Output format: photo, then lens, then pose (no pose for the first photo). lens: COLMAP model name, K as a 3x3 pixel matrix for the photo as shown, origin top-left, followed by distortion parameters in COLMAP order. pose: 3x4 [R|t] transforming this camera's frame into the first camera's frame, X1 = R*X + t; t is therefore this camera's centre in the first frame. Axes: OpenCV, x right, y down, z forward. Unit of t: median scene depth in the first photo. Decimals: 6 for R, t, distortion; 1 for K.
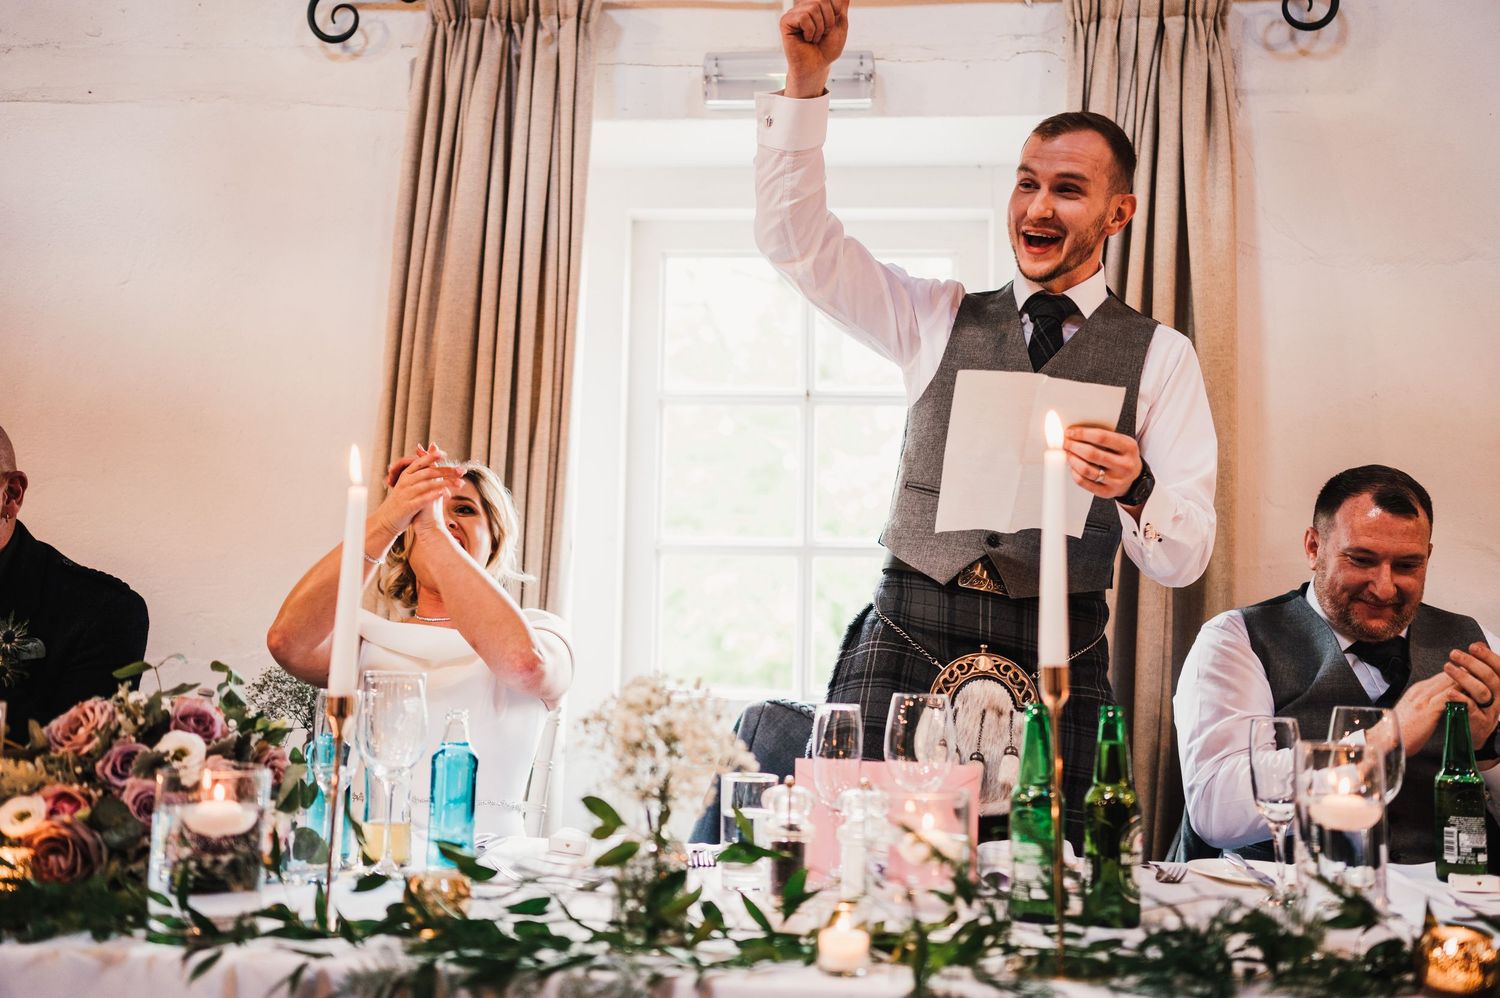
lens RADIAL K [[1426.4, 0, 739.8], [0, 1426.4, 508.4], [0, 0, 1]] dist [-0.000385, 0.000000]
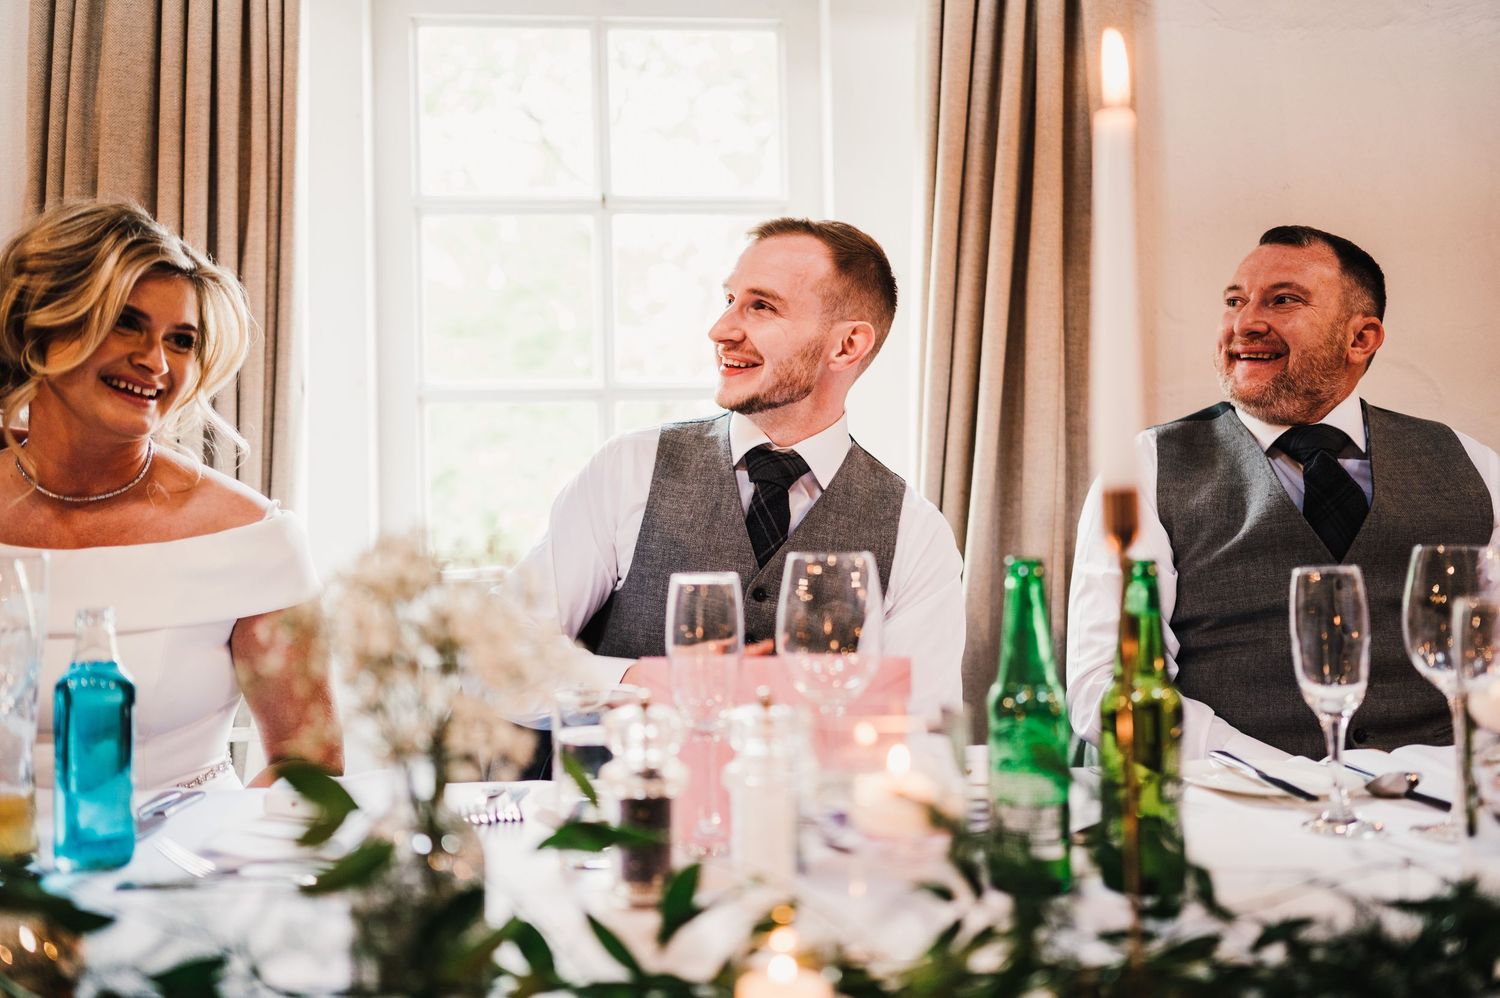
lens RADIAL K [[1426.4, 0, 744.9], [0, 1426.4, 505.5], [0, 0, 1]] dist [-0.000385, 0.000000]
pose [[0.986457, -0.034407, 0.160374, -0.017168], [0.021150, 0.996271, 0.083645, 0.051454], [-0.162654, -0.079120, 0.983506, 0.356400]]
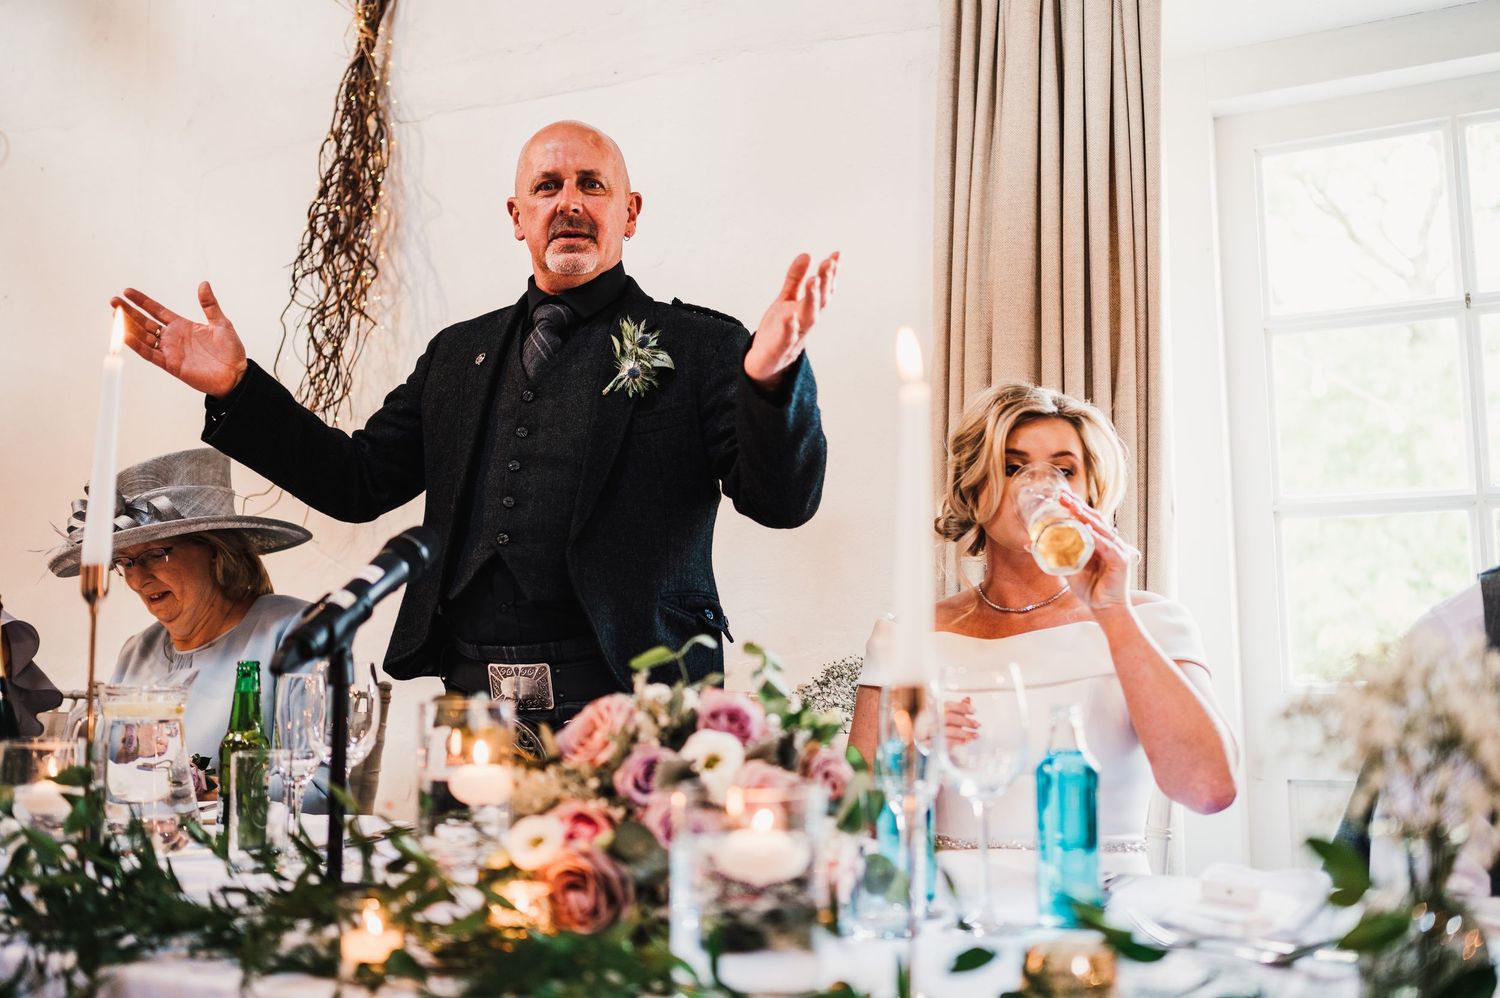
lens RADIAL K [[1426.4, 0, 739.0], [0, 1426.4, 494.9], [0, 0, 1]] dist [-0.000385, 0.000000]
pose [[0.924997, -0.069202, -0.373620, -0.072339], [0.062993, 0.997598, -0.028822, 0.045076], [0.374717, 0.003125, 0.927134, 0.260404]]
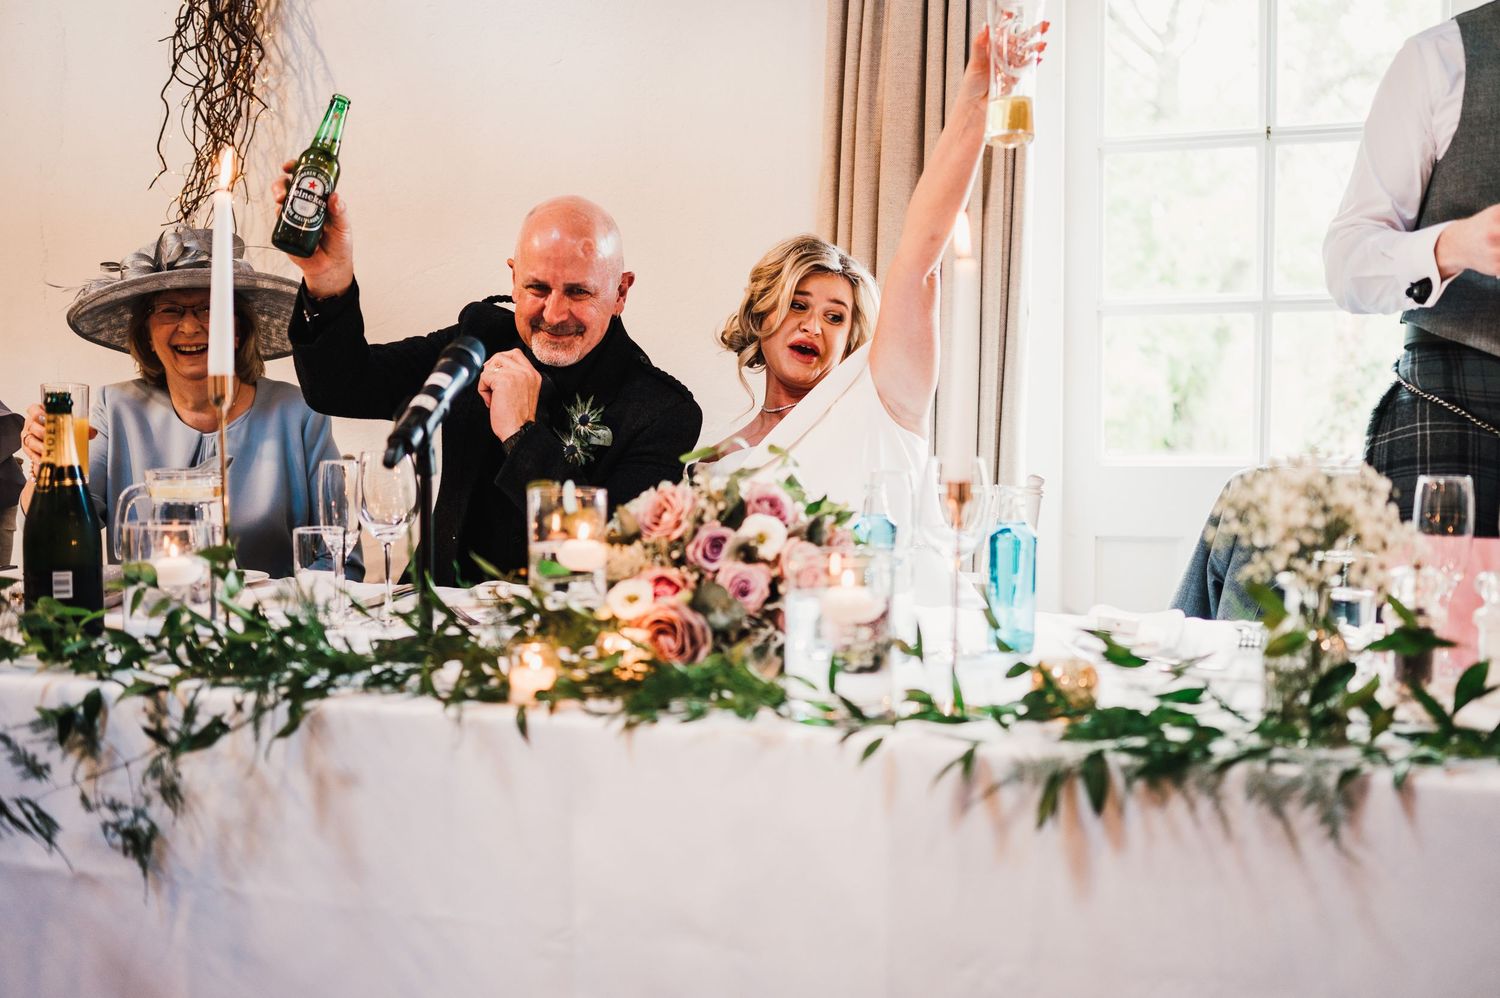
lens RADIAL K [[1426.4, 0, 742.9], [0, 1426.4, 508.5], [0, 0, 1]] dist [-0.000385, 0.000000]
pose [[0.977632, -0.010971, -0.210034, -0.179128], [0.045529, 0.985999, 0.160417, -0.008988], [0.205334, -0.166391, 0.964444, 0.029144]]
